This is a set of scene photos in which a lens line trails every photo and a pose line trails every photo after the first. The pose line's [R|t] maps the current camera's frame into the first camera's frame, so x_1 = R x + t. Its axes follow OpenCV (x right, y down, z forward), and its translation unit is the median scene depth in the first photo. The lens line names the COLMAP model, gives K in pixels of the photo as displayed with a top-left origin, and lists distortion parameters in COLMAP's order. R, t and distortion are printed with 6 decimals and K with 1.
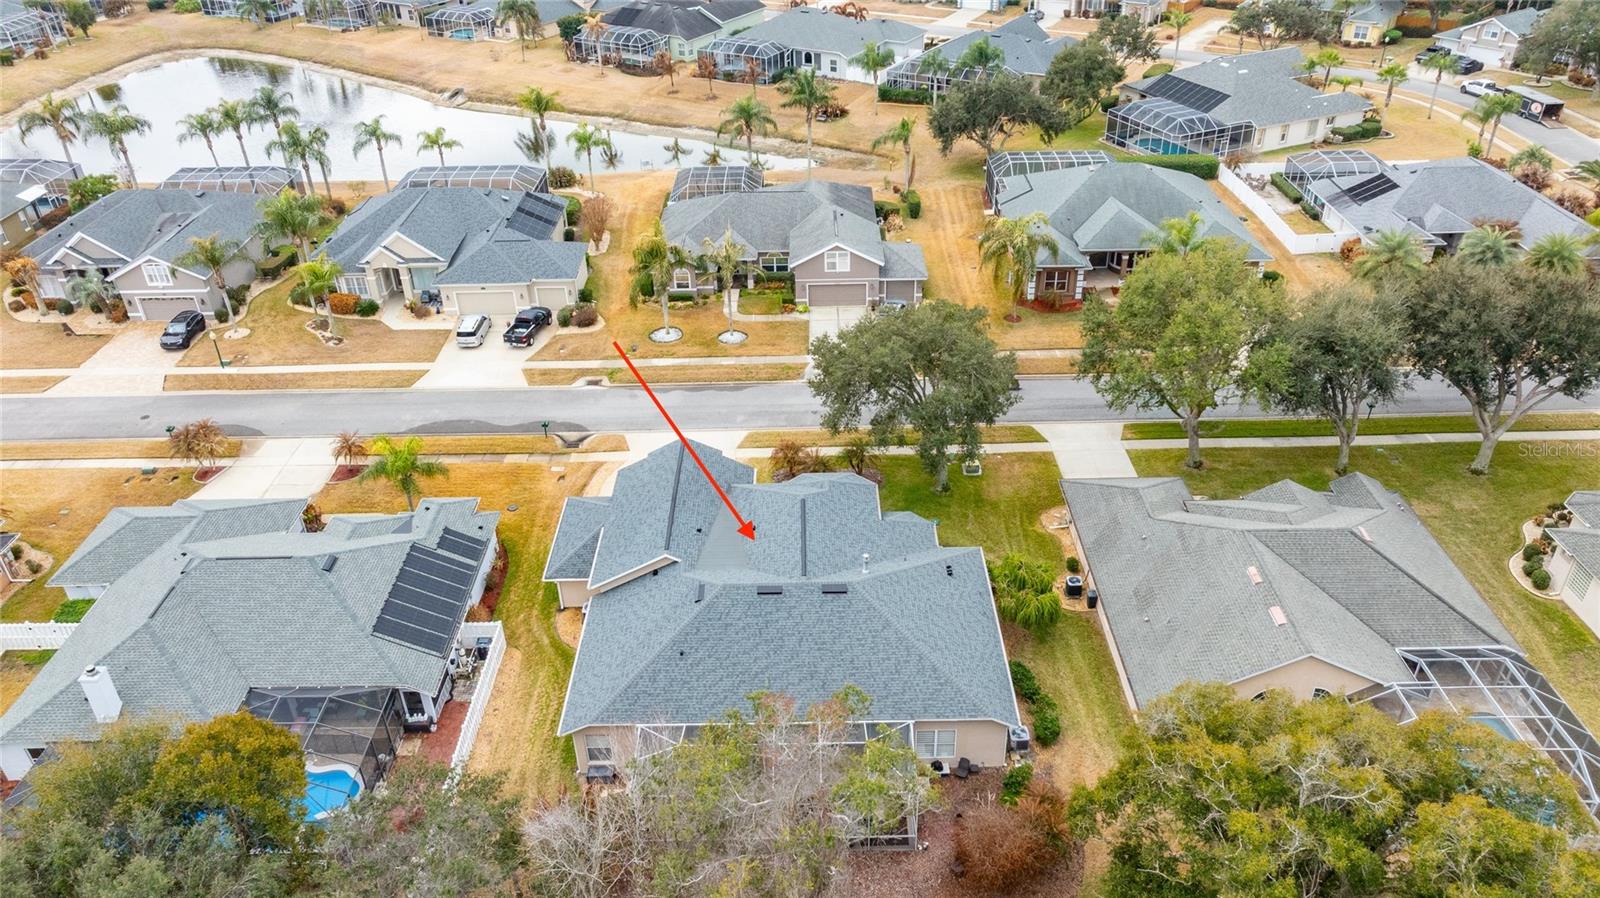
lens RADIAL K [[1125.3, 0, 798.0], [0, 1125.3, 478.4], [0, 0, 1]] dist [-0.029334, 0.040998]
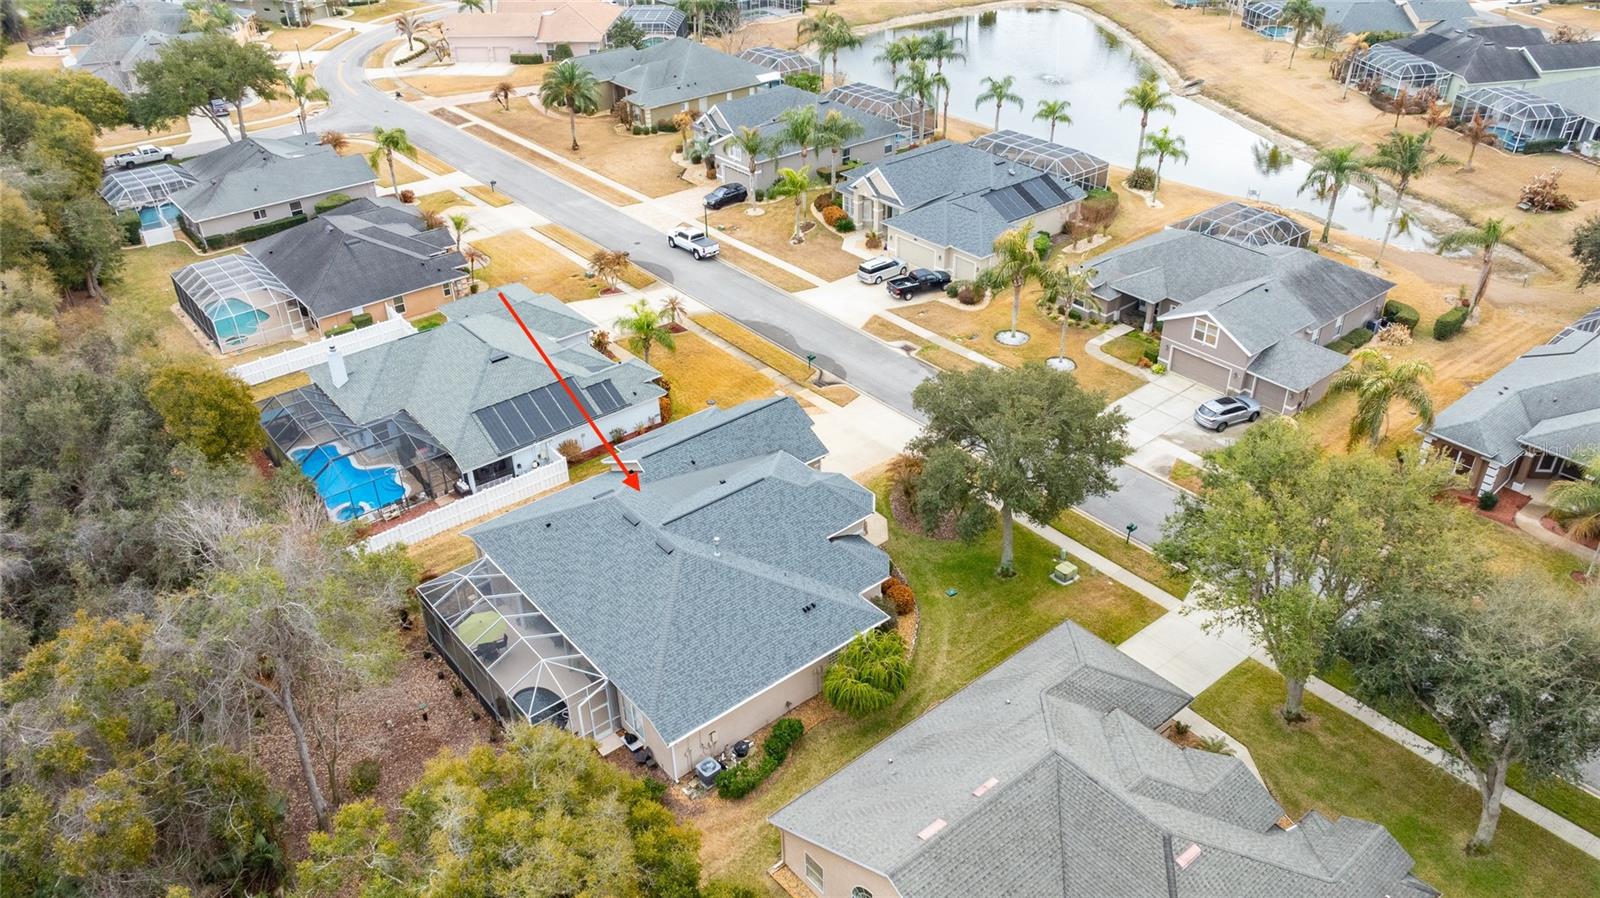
lens RADIAL K [[1142.6, 0, 803.5], [0, 1142.6, 454.4], [0, 0, 1]] dist [-0.033878, 0.068969]
pose [[0.638118, 0.422428, -0.643708, 0.440187], [-0.427613, 0.889697, 0.159957, -0.116433], [0.640276, 0.173186, 0.748367, 0.155946]]
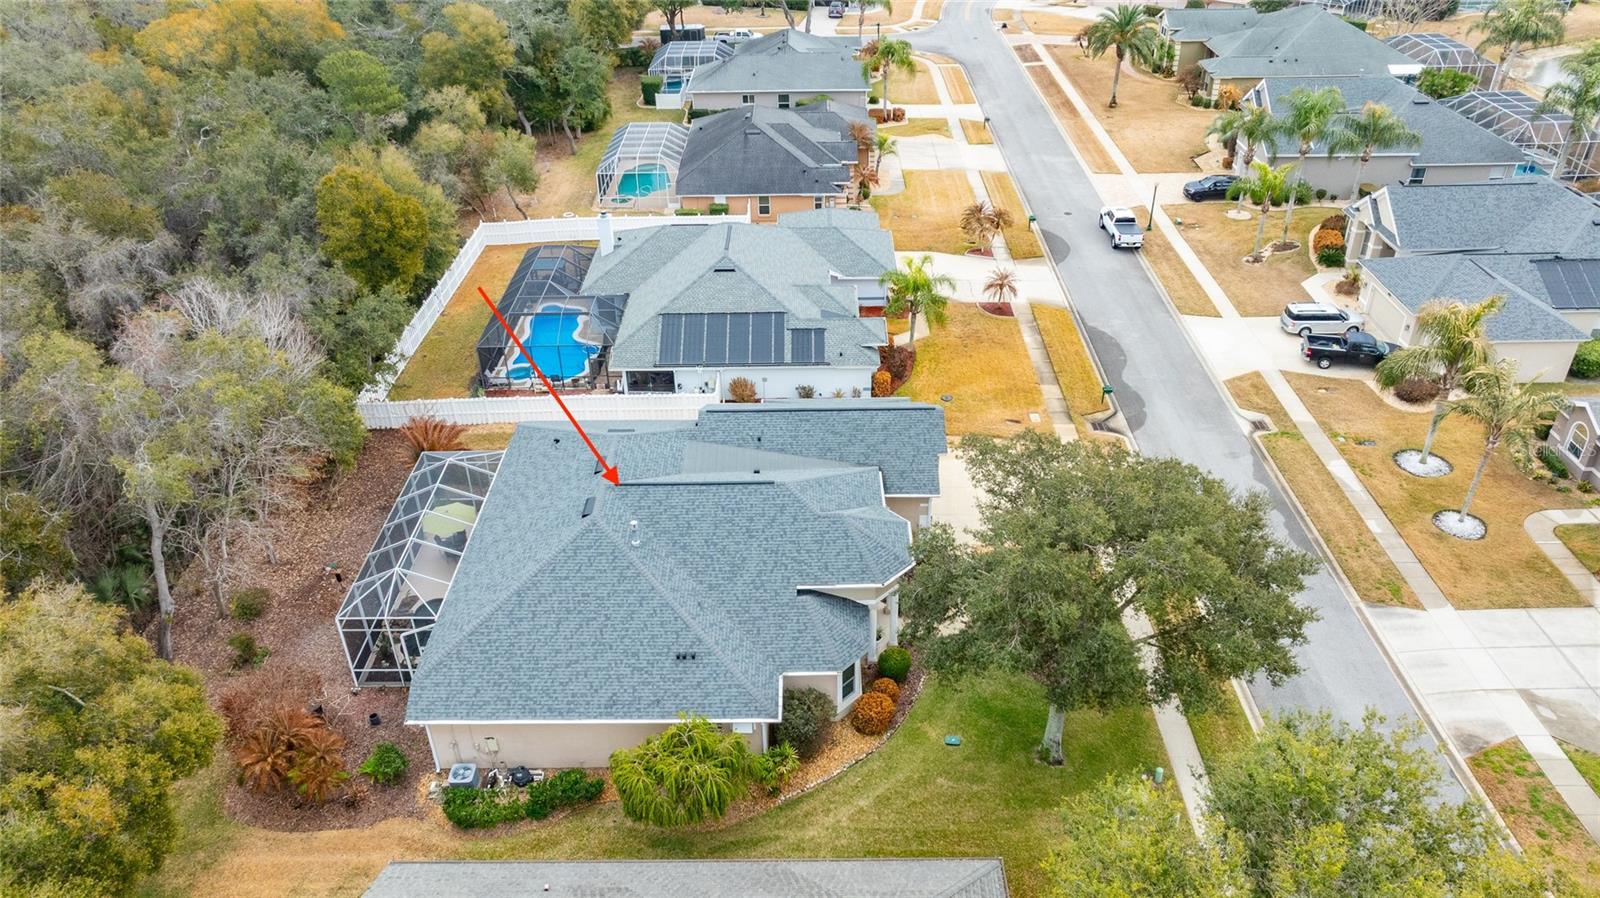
lens RADIAL K [[1142.6, 0, 803.5], [0, 1142.6, 454.4], [0, 0, 1]] dist [-0.033878, 0.068969]
pose [[-0.000143, 0.556076, -0.831131, 0.414663], [-0.545641, 0.696460, 0.466067, -0.237609], [0.838019, 0.453566, 0.303318, 0.493410]]
